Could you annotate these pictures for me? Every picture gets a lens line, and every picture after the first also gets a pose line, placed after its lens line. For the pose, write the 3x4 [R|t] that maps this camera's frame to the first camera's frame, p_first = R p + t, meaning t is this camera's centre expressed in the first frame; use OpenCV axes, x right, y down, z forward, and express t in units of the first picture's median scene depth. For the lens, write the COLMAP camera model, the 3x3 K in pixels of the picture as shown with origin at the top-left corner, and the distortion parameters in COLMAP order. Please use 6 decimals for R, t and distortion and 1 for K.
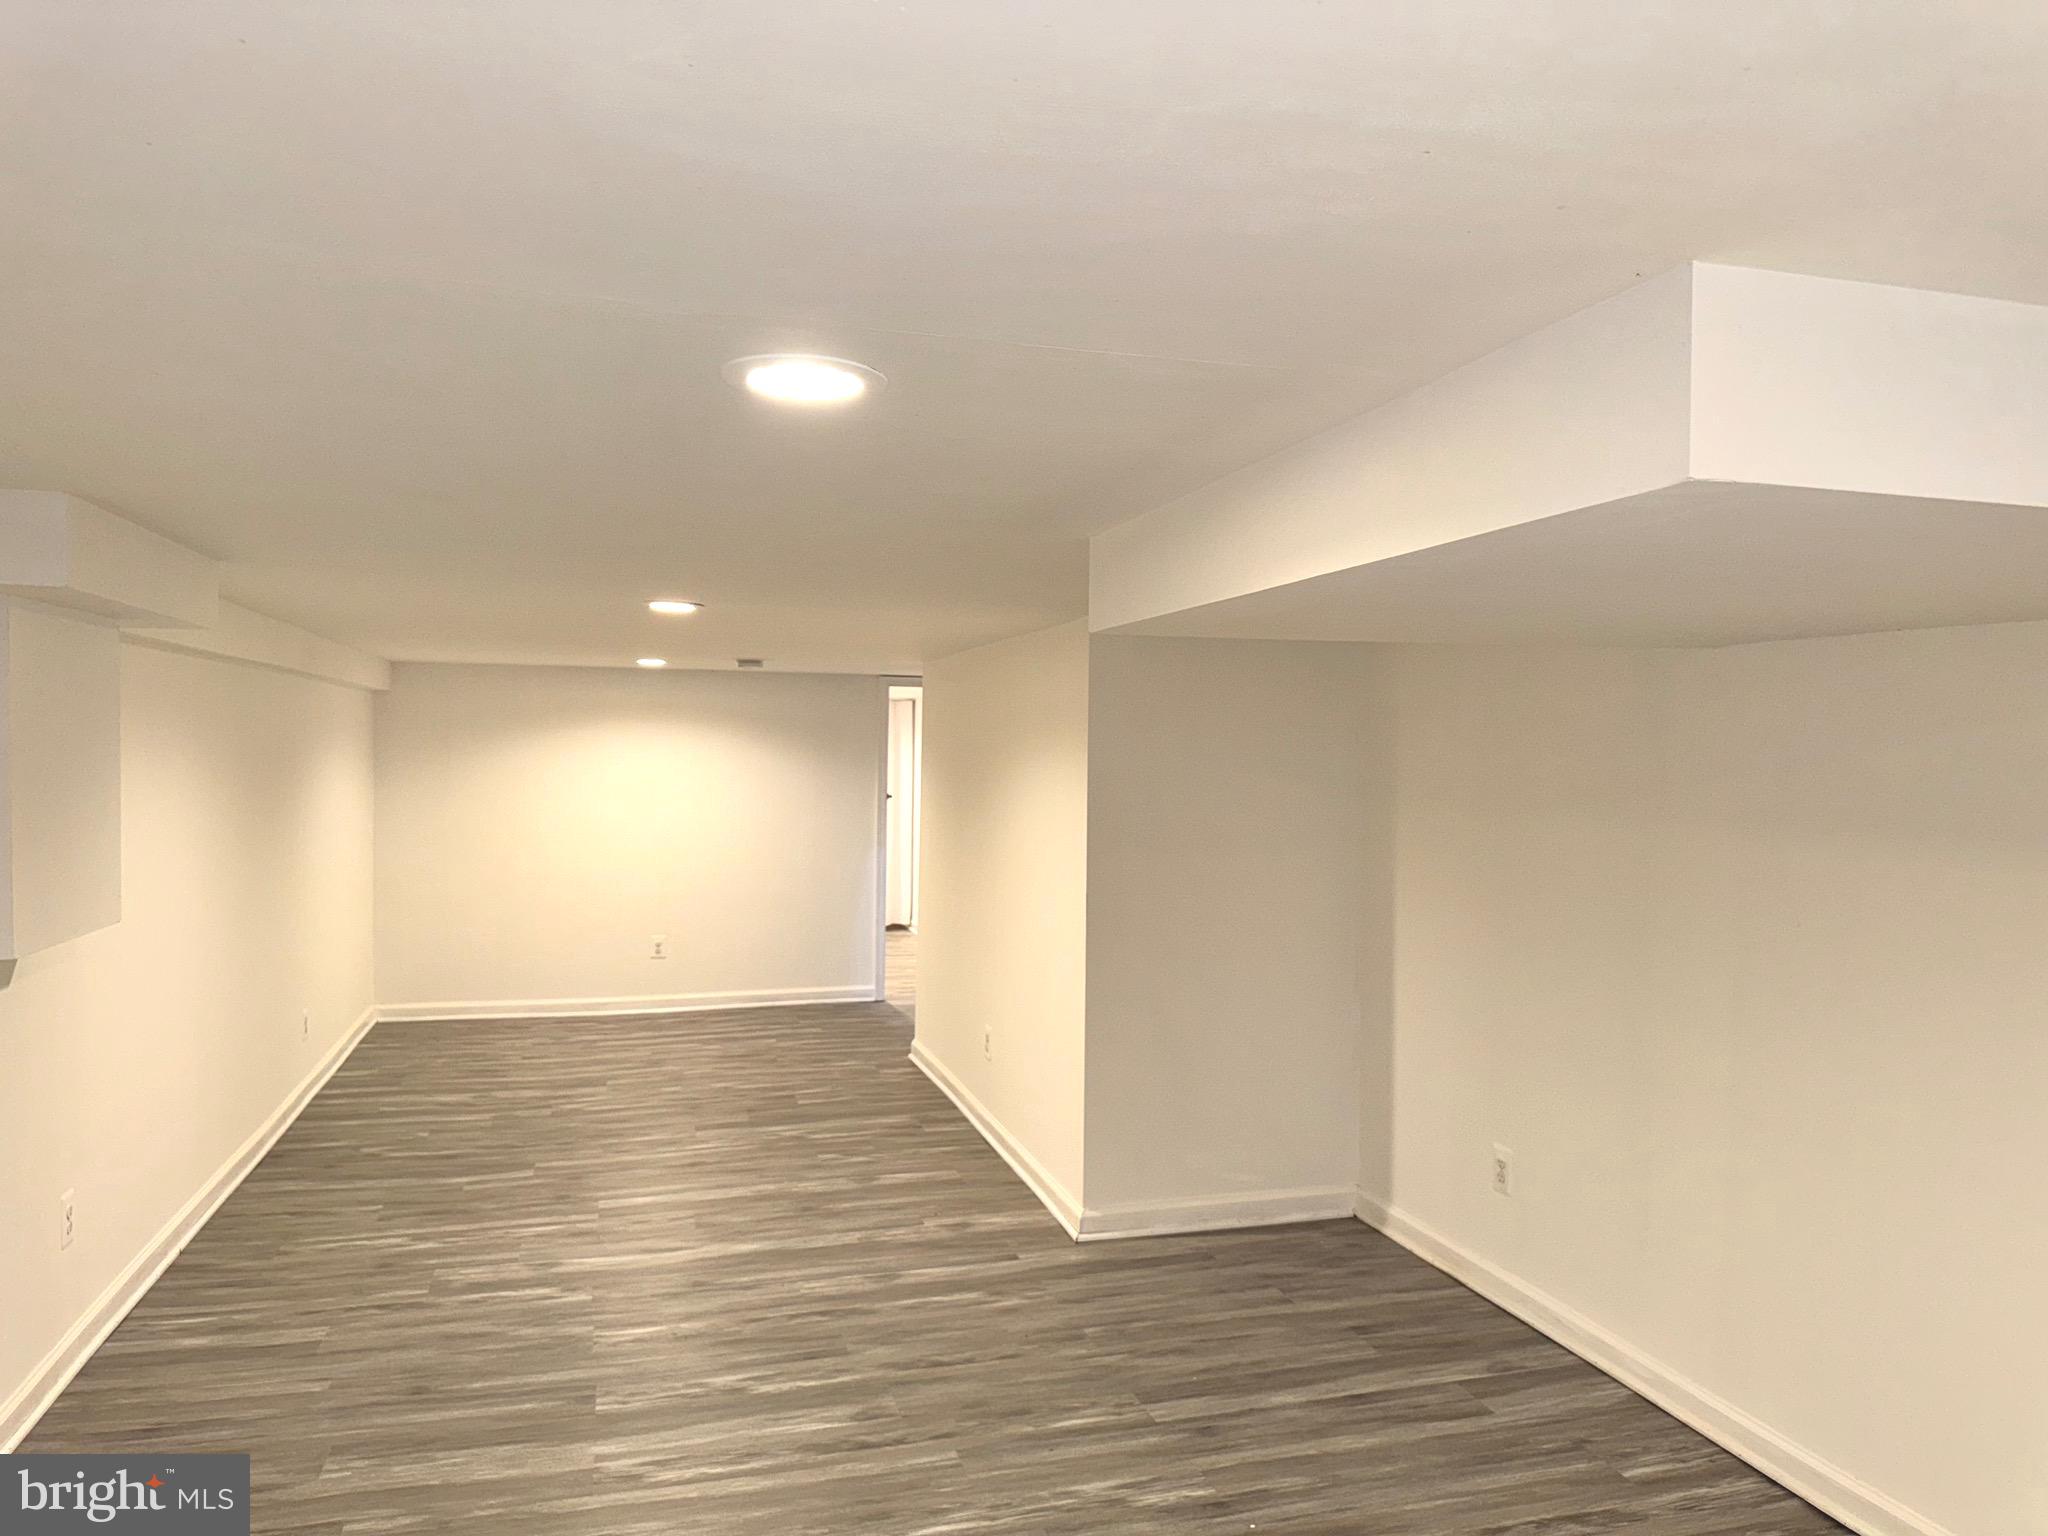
lens RADIAL K [[1448.0, 0, 1026.6], [0, 1448.0, 758.4], [0, 0, 1]] dist [0.024704, -0.008921]
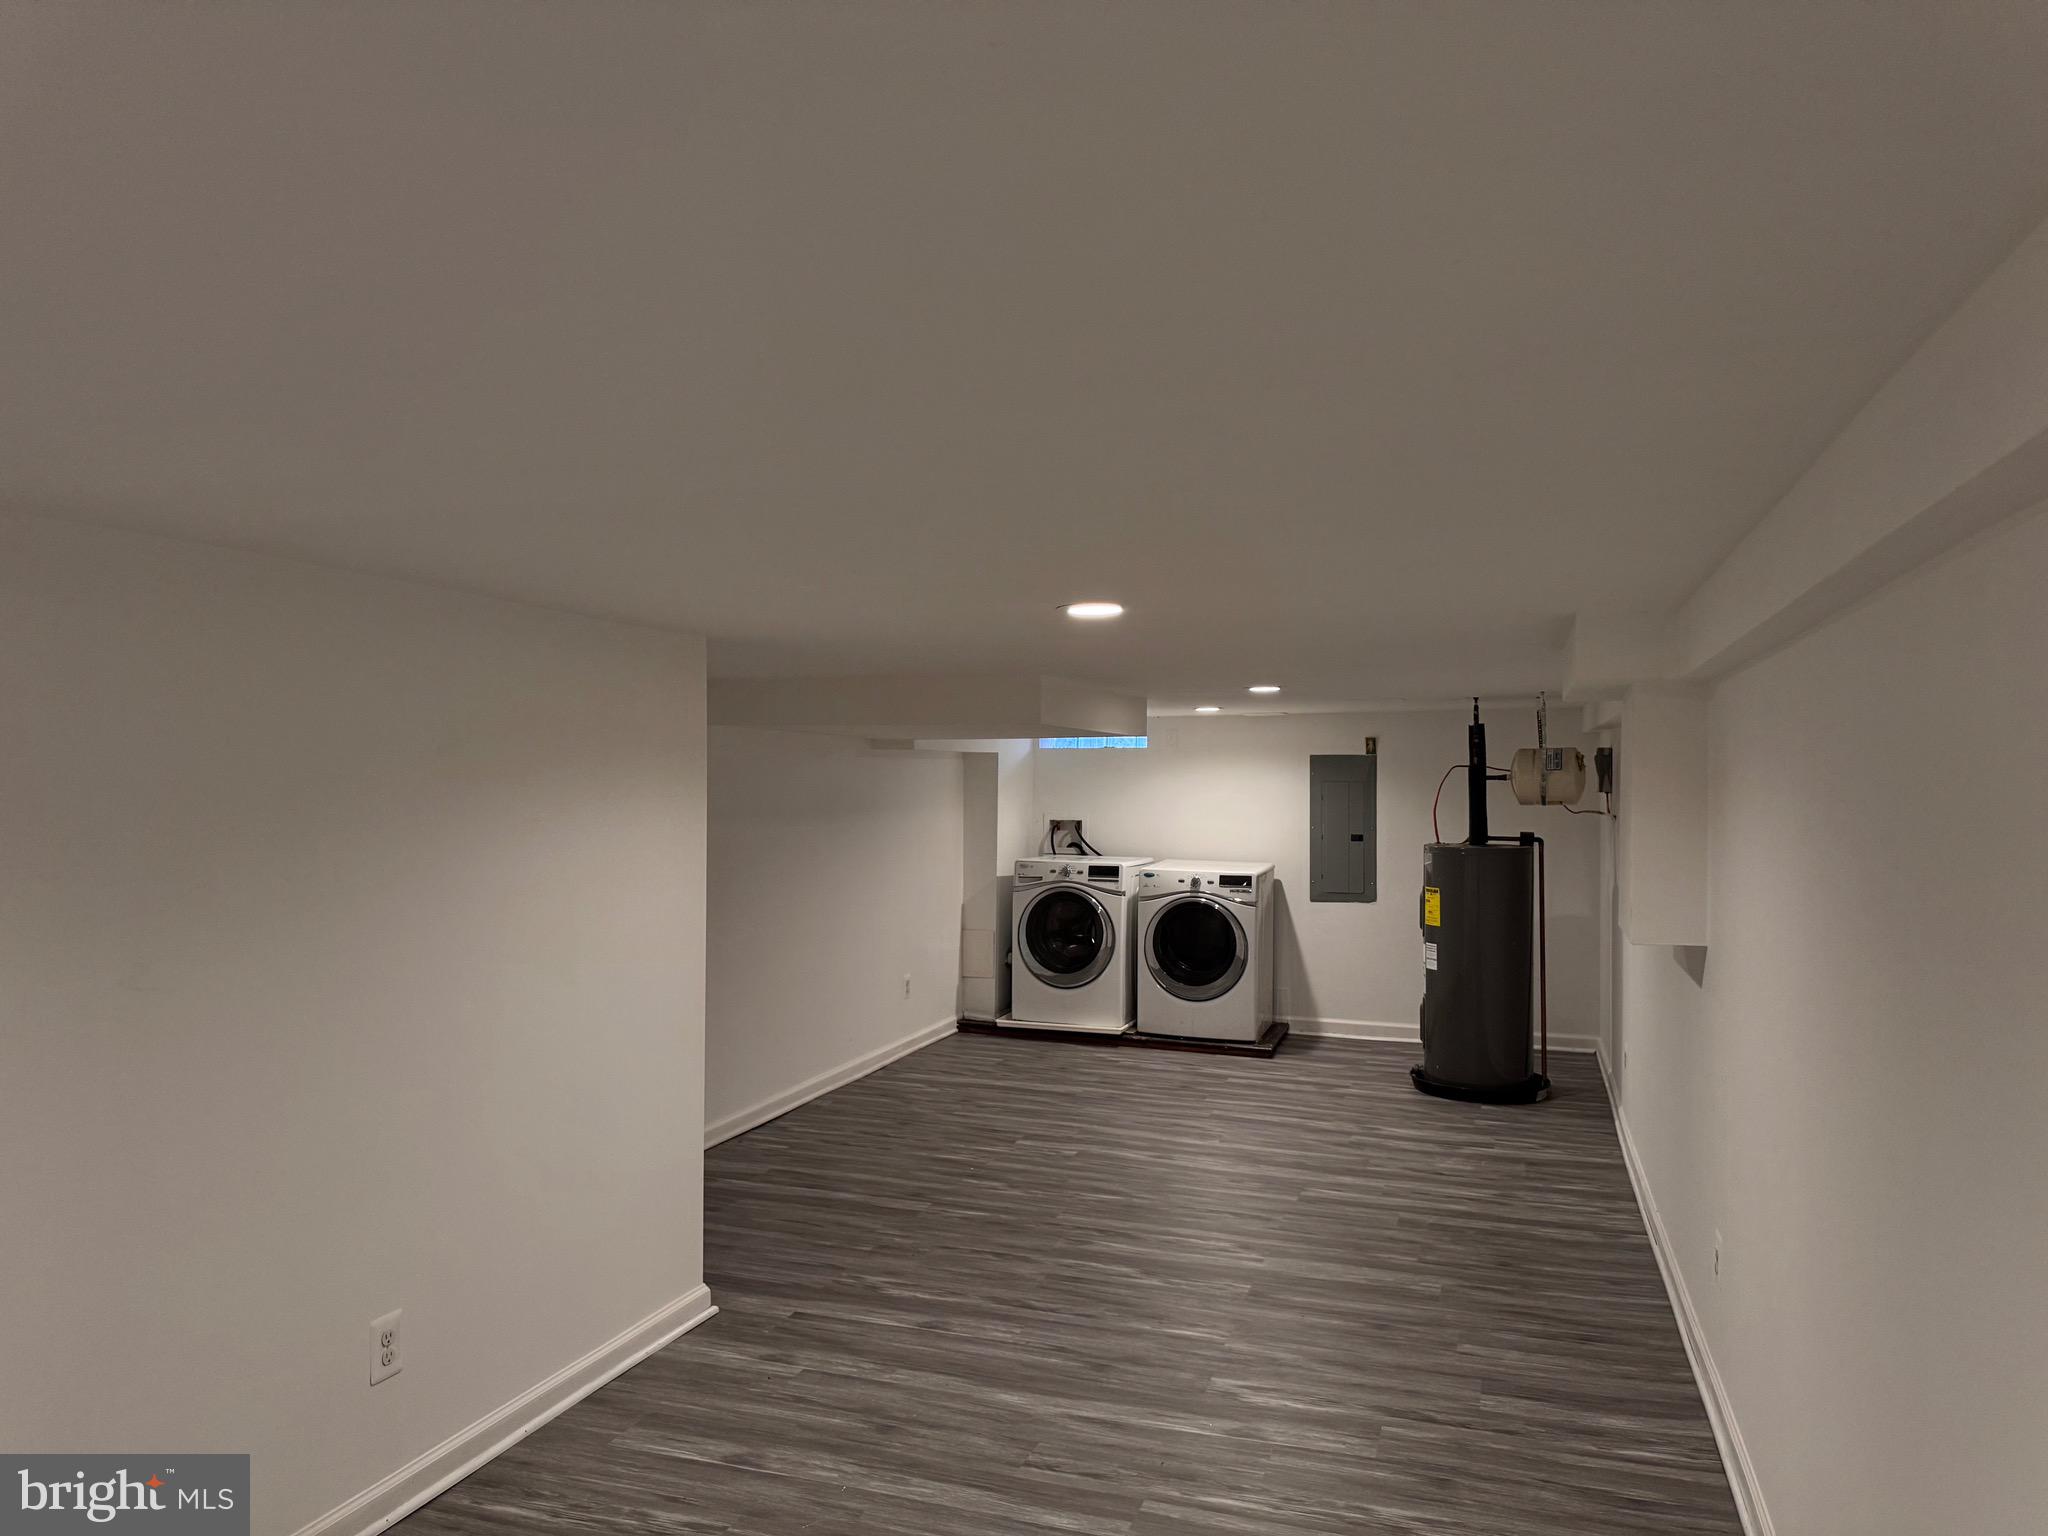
lens RADIAL K [[1448.0, 0, 1026.6], [0, 1448.0, 758.4], [0, 0, 1]] dist [0.024704, -0.008921]
pose [[-0.825775, -0.000027, 0.563999, -0.767279], [0.000183, 1.000000, 0.000315, -0.026332], [-0.563999, 0.000363, -0.825775, 1.941124]]
